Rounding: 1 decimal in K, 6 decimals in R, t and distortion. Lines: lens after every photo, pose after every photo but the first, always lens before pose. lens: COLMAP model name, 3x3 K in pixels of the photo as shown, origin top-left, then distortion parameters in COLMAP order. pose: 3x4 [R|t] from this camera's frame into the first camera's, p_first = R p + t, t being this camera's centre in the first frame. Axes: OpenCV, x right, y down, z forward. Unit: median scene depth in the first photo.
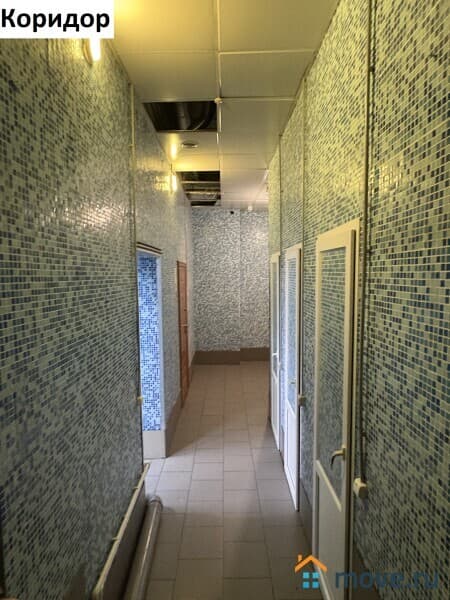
lens RADIAL K [[345.1, 0, 224.9], [0, 345.1, 300.4], [0, 0, 1]] dist [0.001537, 0.001094]
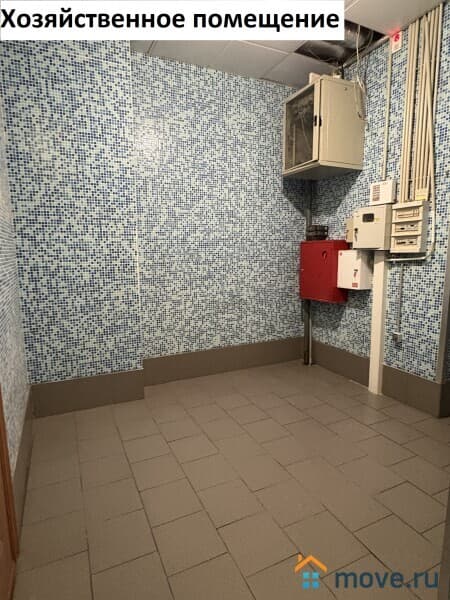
lens RADIAL K [[345.1, 0, 222.9], [0, 345.1, 299.3], [0, 0, 1]] dist [0.001537, 0.001094]
pose [[0.903080, -0.060540, 0.425184, -0.049056], [0.035272, 0.997125, 0.067060, 0.029054], [-0.428021, -0.045564, 0.902619, 0.552315]]
